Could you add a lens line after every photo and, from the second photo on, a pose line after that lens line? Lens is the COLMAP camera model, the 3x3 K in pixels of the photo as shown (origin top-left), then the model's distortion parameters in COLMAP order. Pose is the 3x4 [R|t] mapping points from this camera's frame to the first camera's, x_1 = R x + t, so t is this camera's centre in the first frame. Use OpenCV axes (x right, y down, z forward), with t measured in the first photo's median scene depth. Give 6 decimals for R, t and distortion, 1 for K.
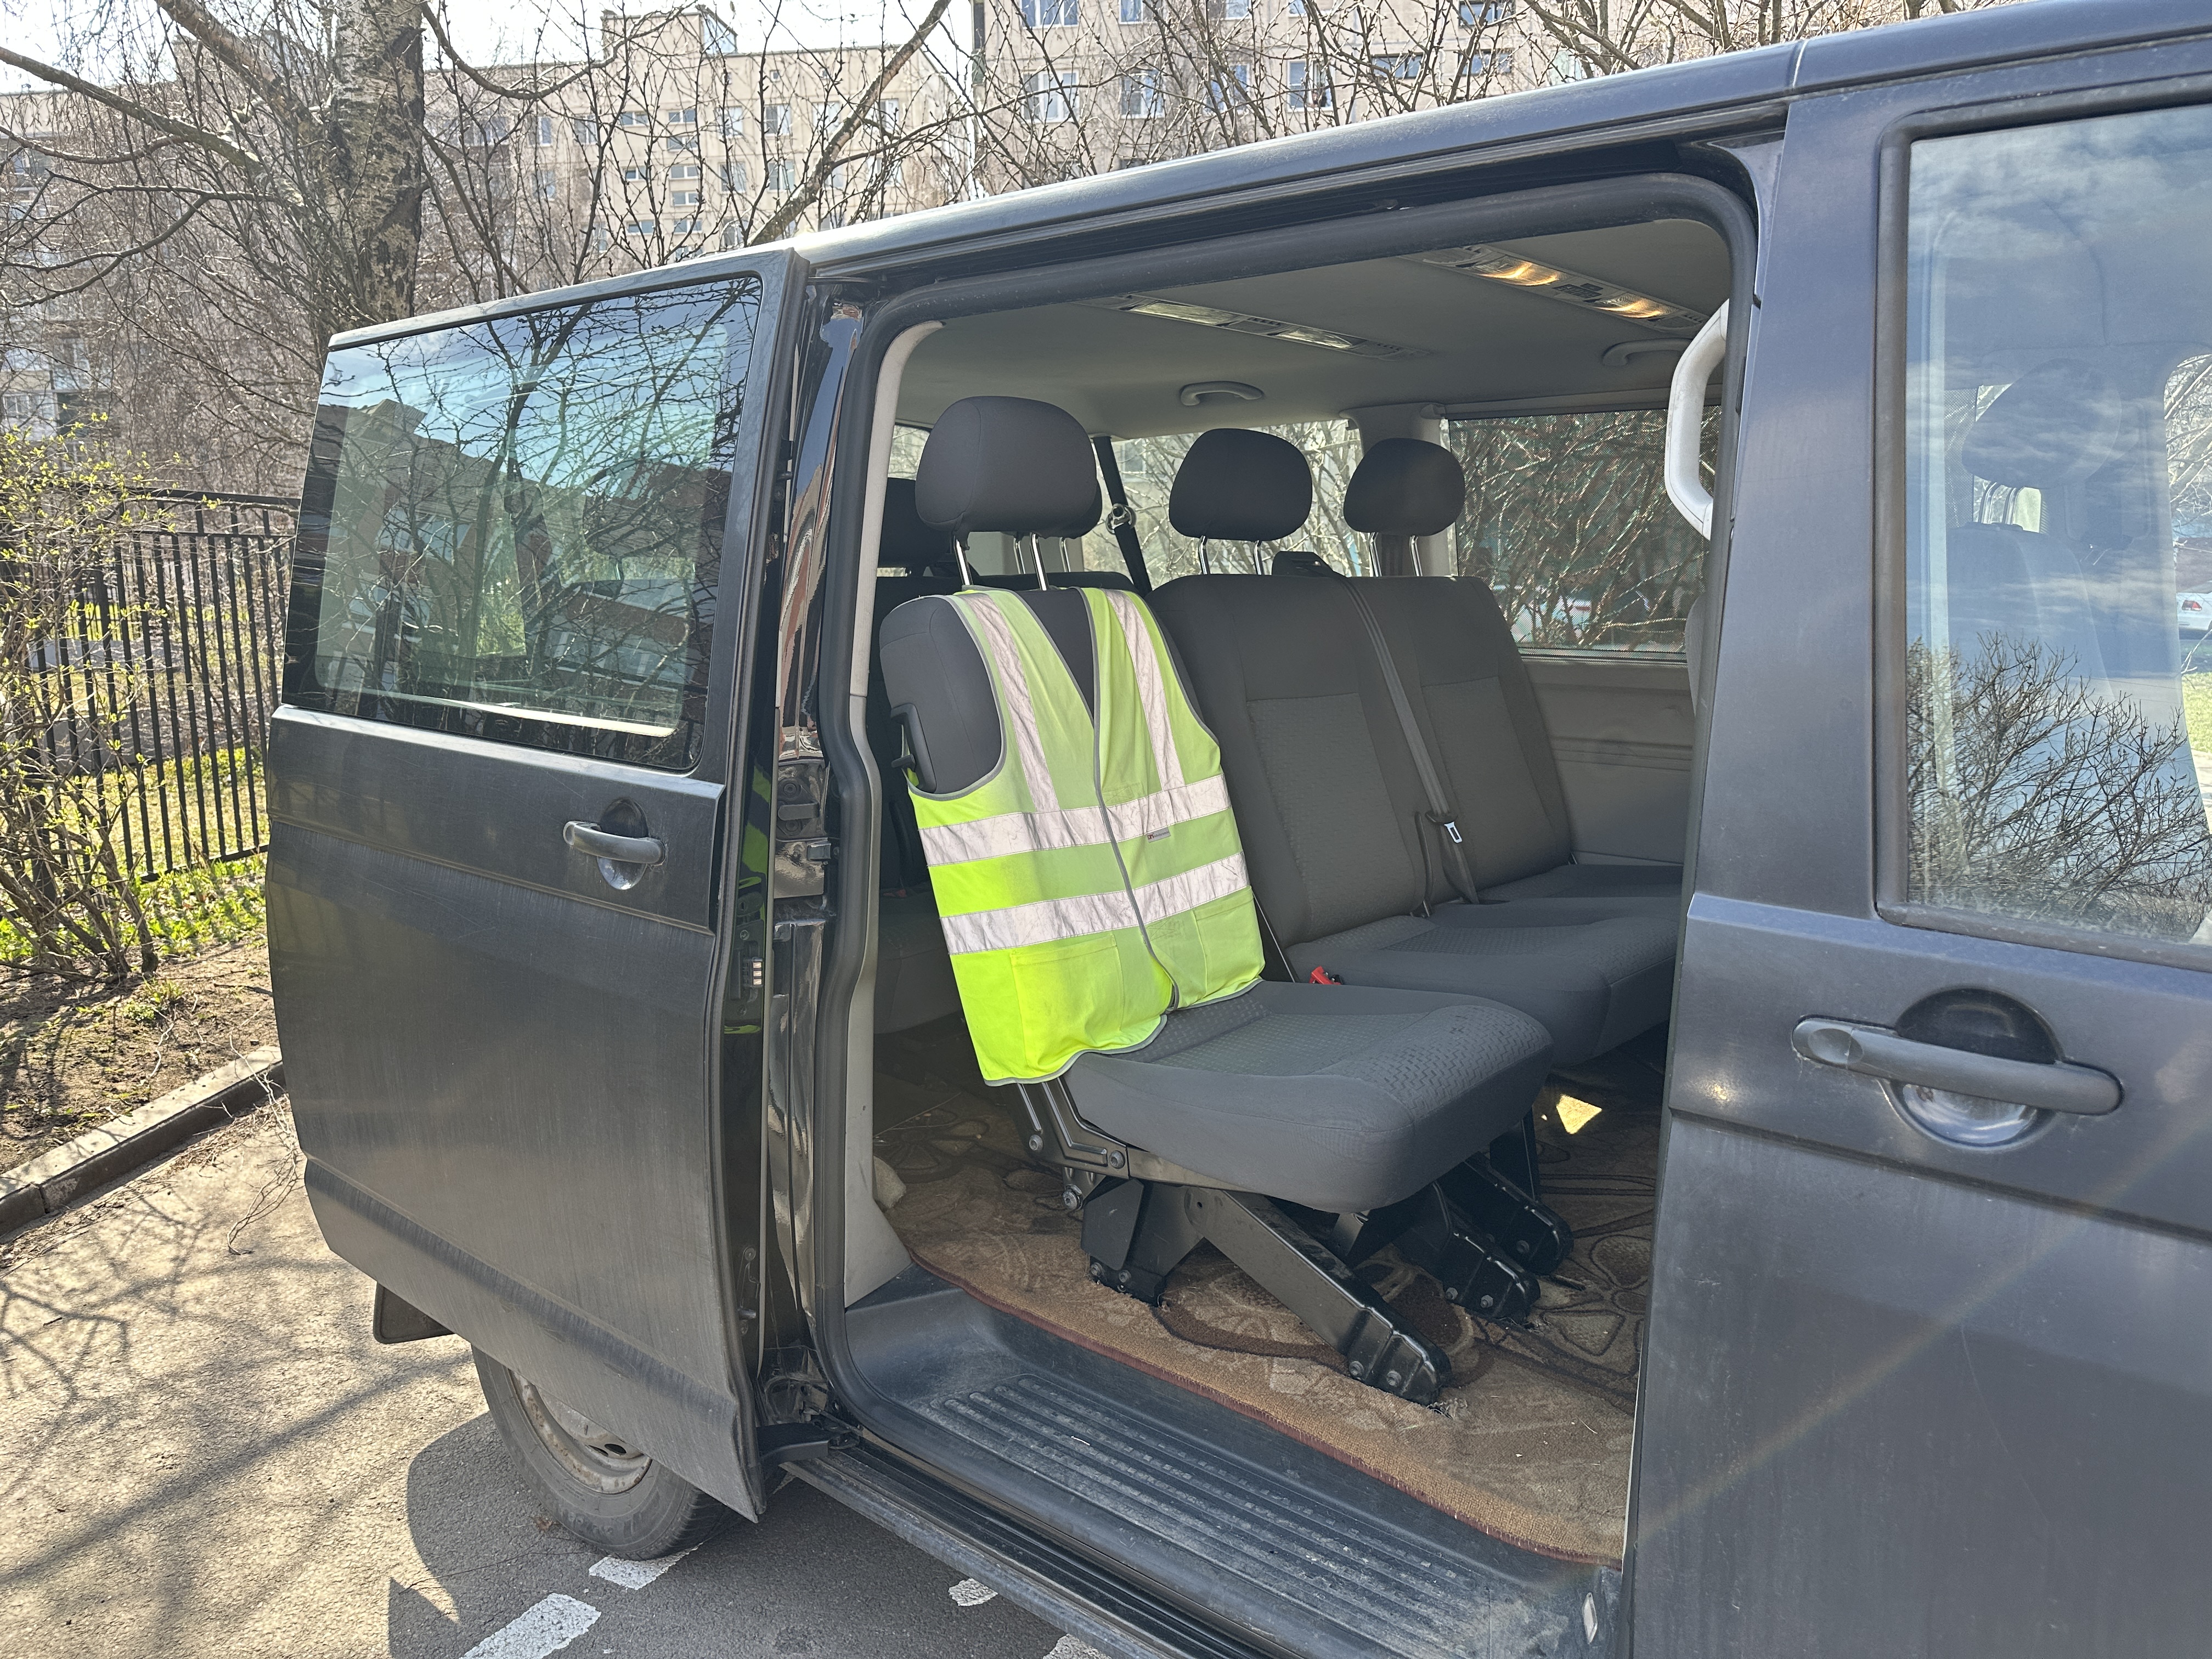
lens RADIAL K [[1506.2, 0, 1106.0], [0, 1506.2, 829.5], [0, 0, 1]] dist [0.045582, -0.061641]
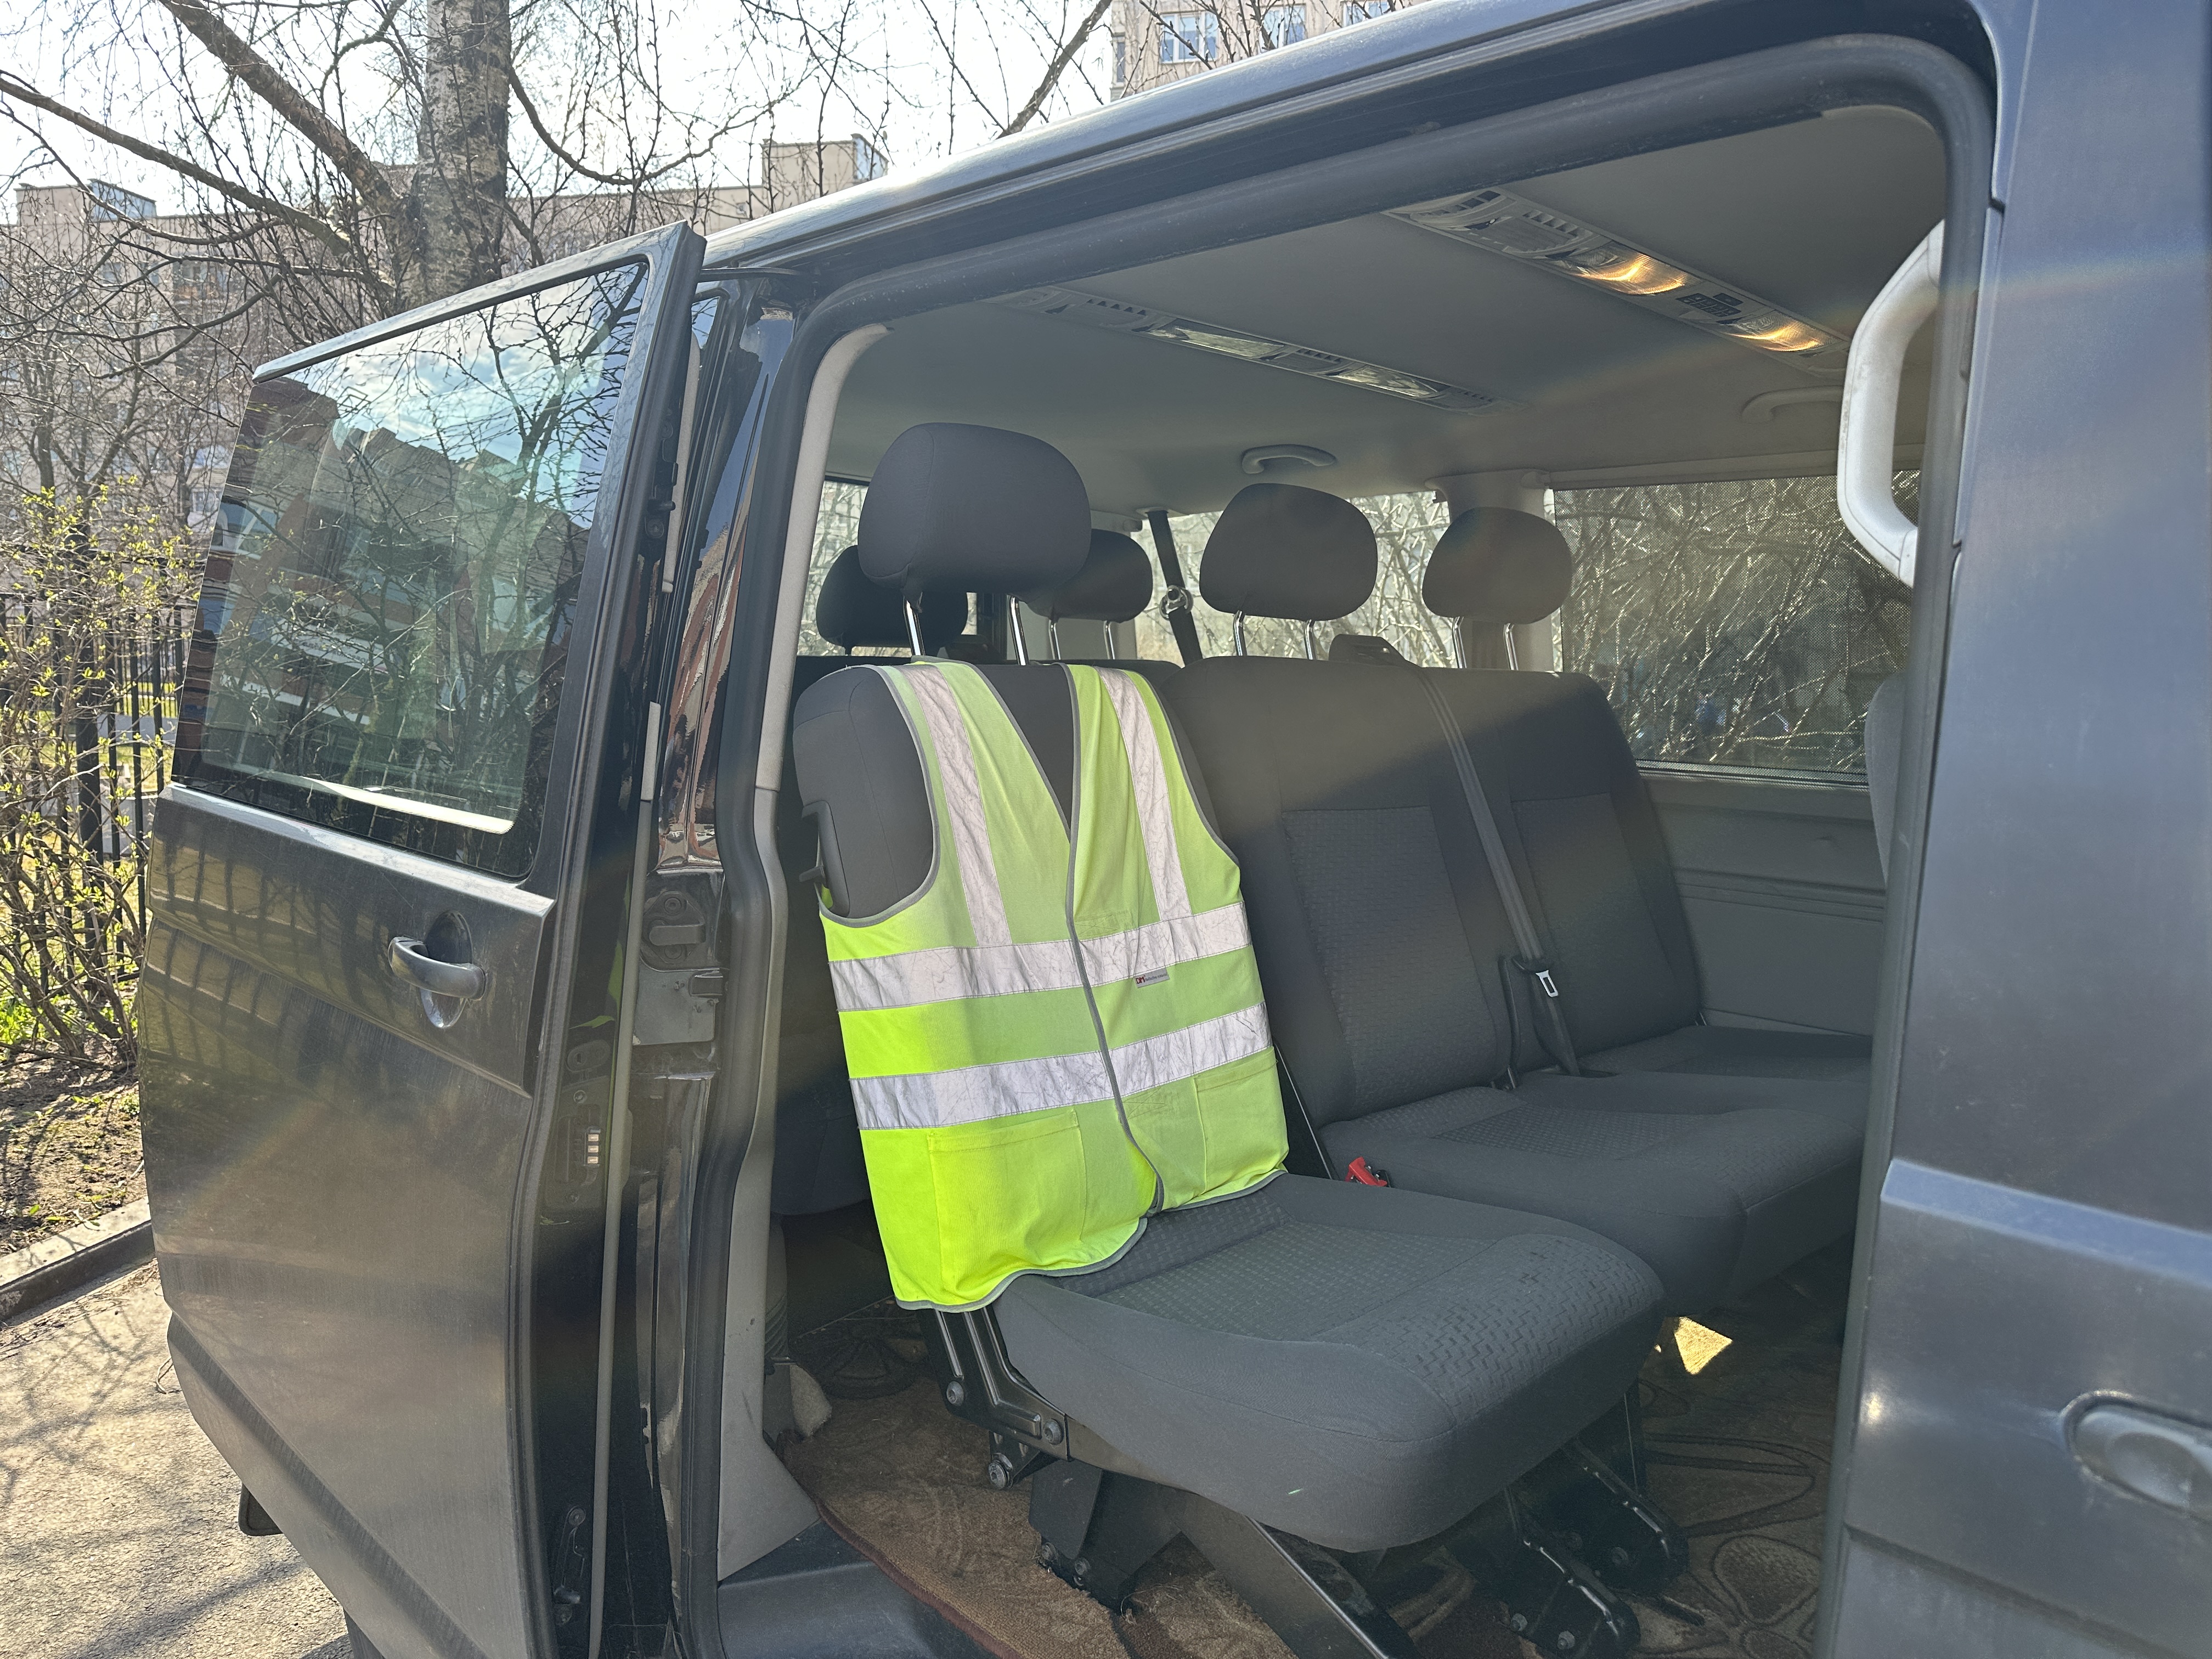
lens RADIAL K [[1506.2, 0, 1106.0], [0, 1506.2, 829.5], [0, 0, 1]] dist [0.045582, -0.061641]
pose [[0.996540, 0.031051, -0.077091, 0.068758], [-0.036271, 0.997076, -0.067256, -0.019696], [0.074777, 0.069820, 0.994753, 0.214384]]
